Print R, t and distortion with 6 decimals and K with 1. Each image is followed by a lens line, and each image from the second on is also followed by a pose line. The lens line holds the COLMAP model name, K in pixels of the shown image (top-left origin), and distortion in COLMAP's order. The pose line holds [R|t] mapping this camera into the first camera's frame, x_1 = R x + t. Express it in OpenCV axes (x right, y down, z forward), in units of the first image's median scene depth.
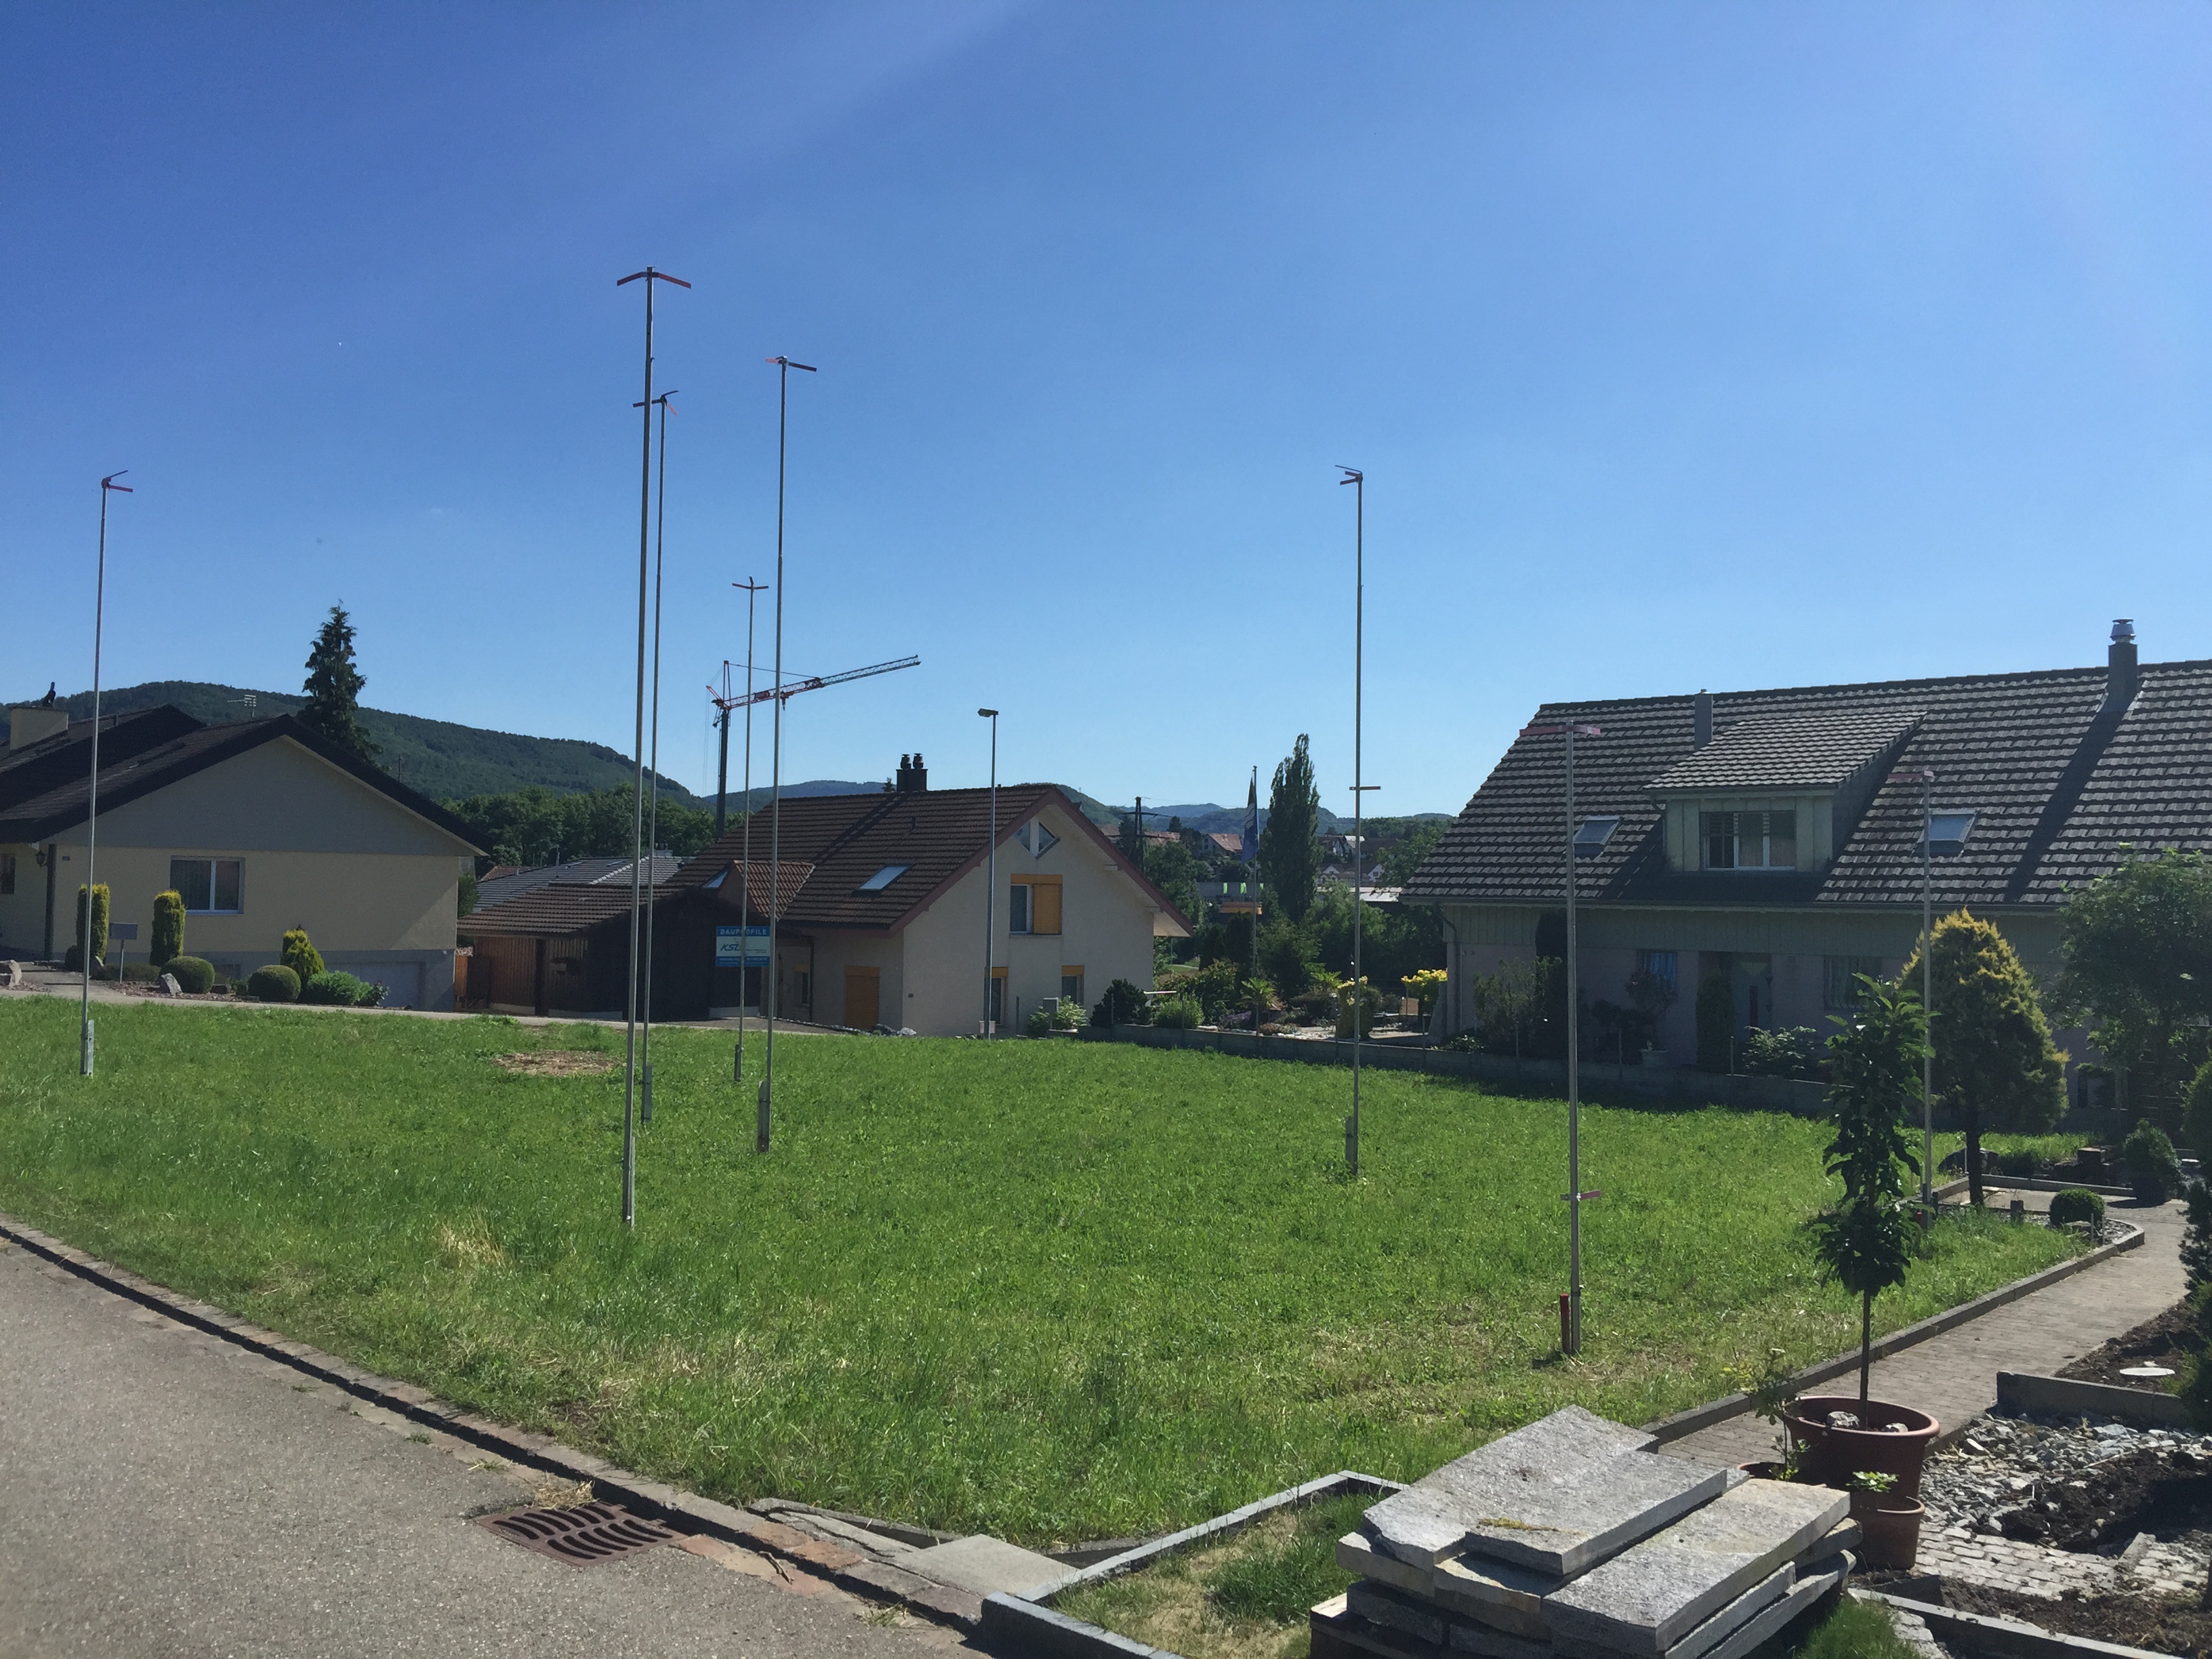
lens RADIAL K [[1857.0, 0, 1103.1], [0, 1857.0, 823.2], [0, 0, 1]] dist [0.067736, -0.114744]
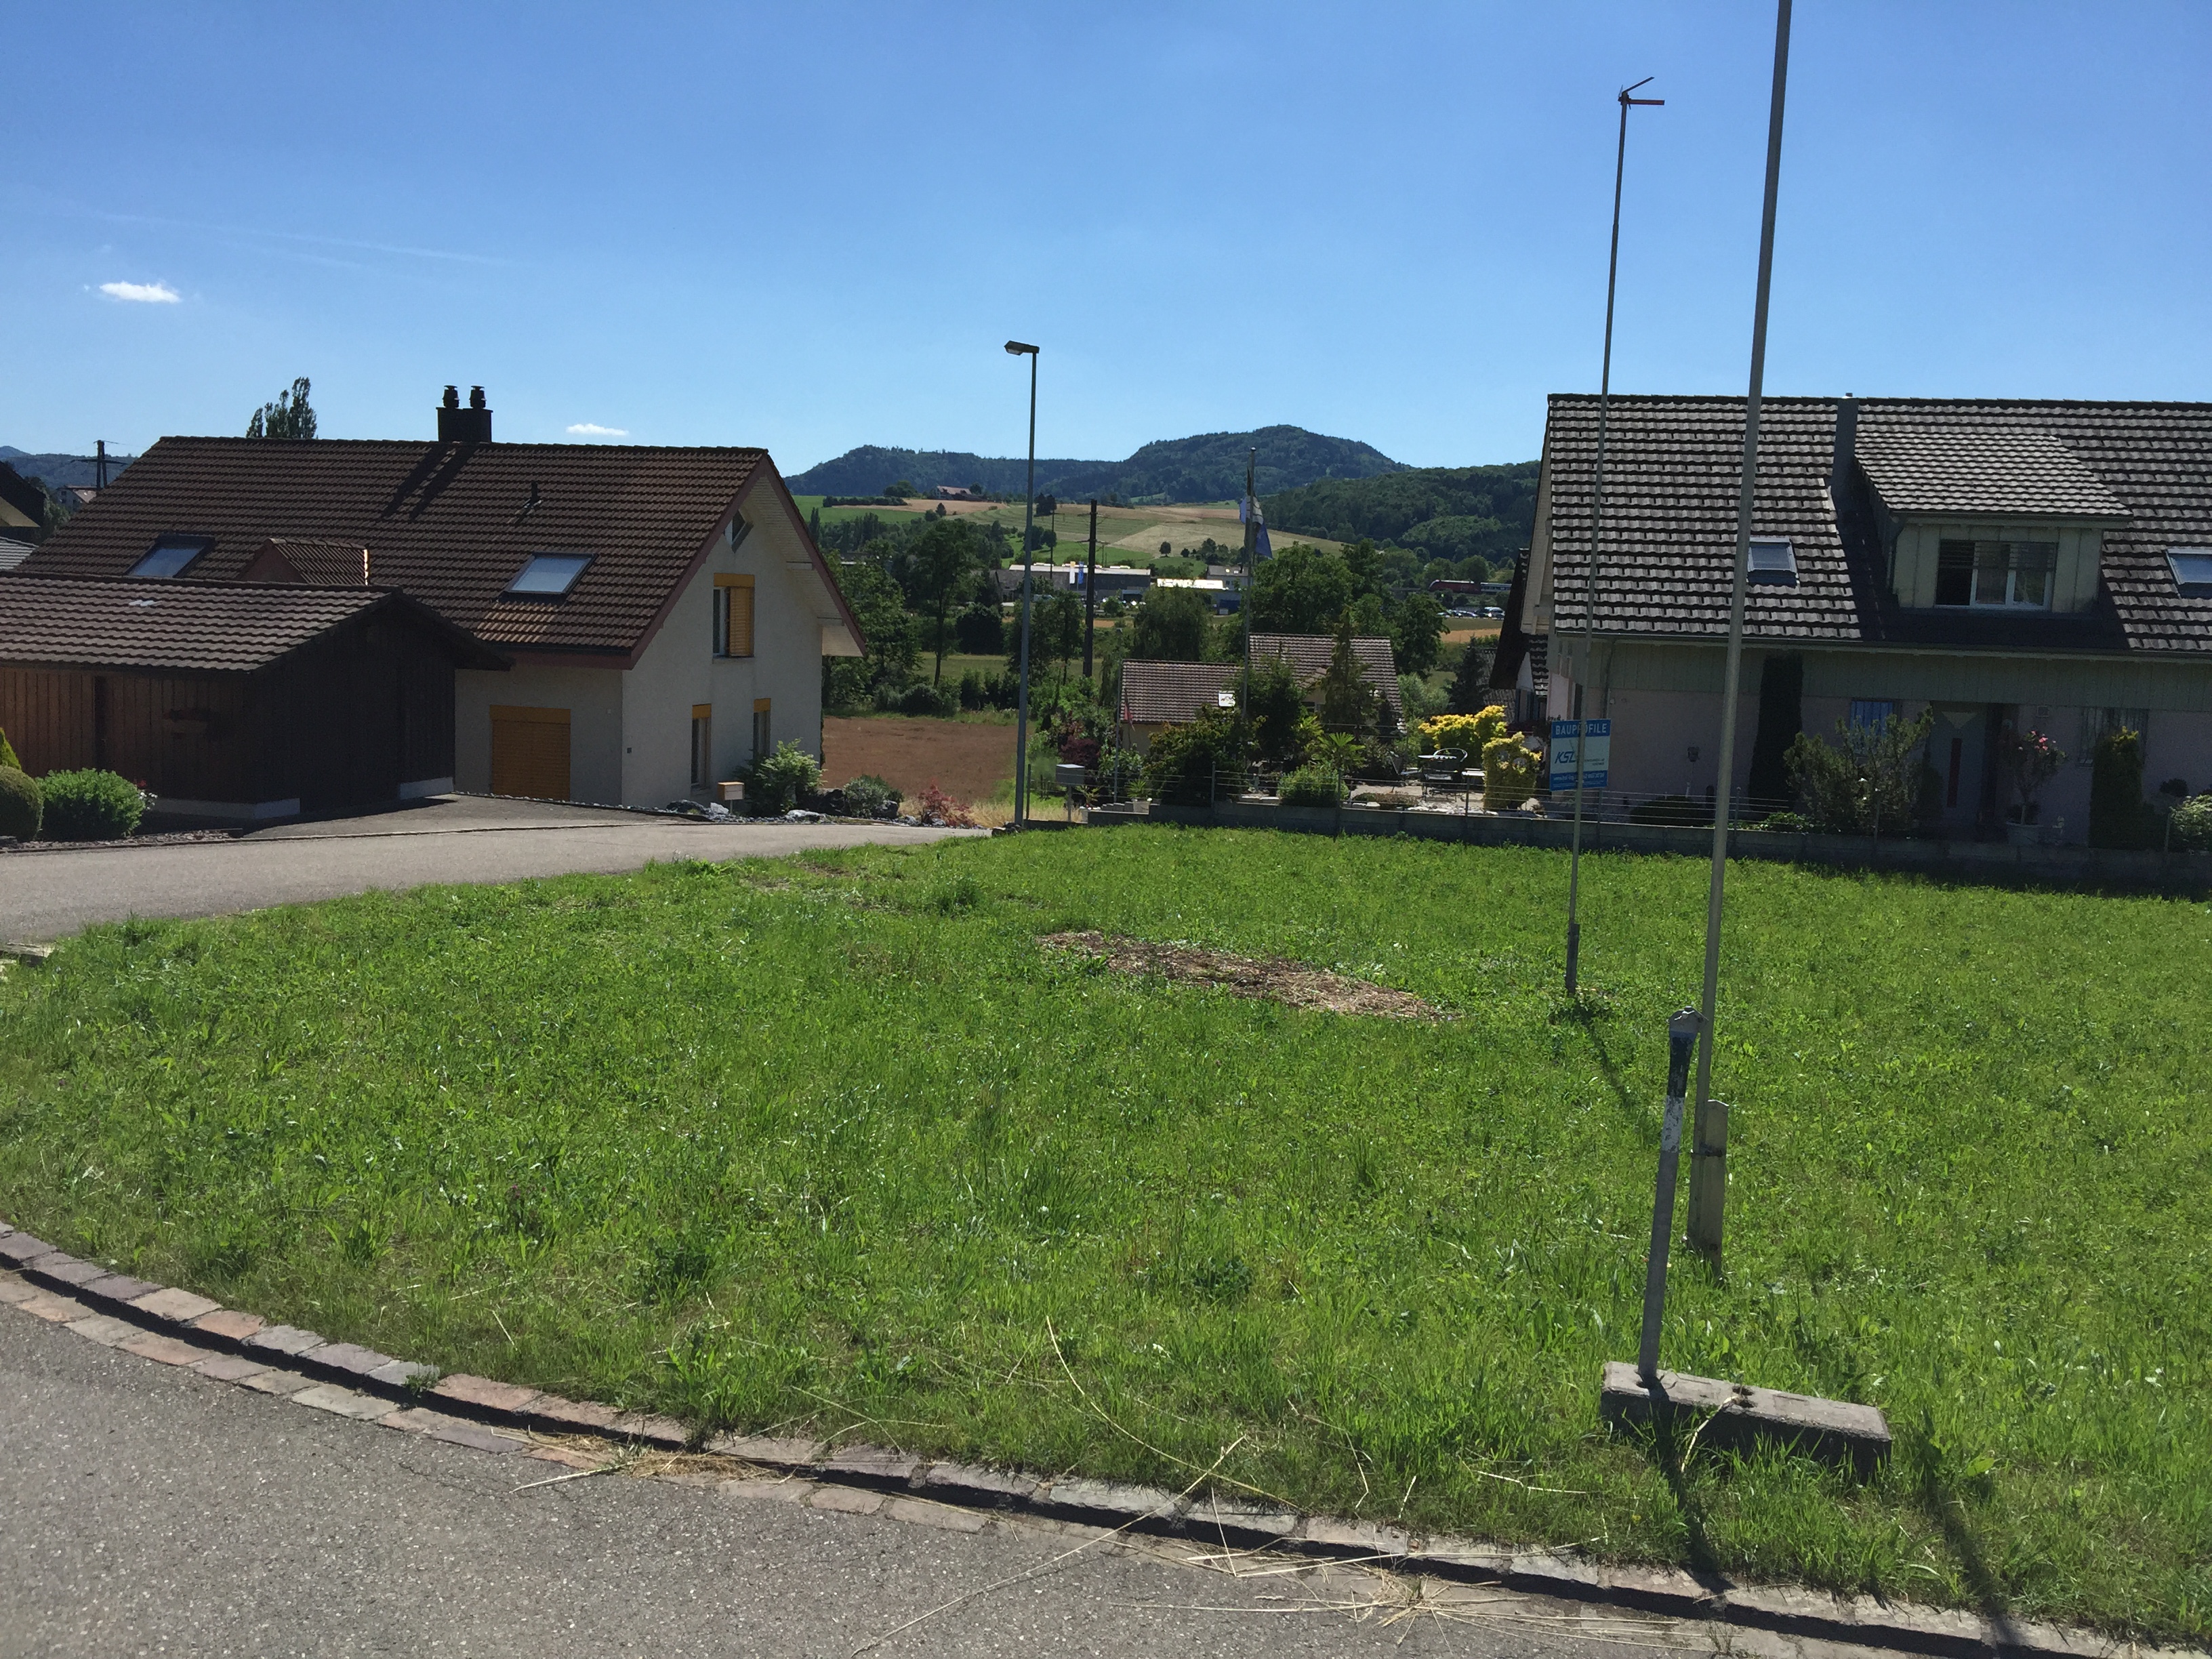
lens RADIAL K [[1857.0, 0, 1103.1], [0, 1857.0, 823.2], [0, 0, 1]] dist [0.067736, -0.114744]
pose [[0.840090, -0.052012, 0.539947, -0.410829], [-0.042327, 0.986072, 0.160842, 0.000273], [-0.540792, -0.157976, 0.826188, 0.400169]]
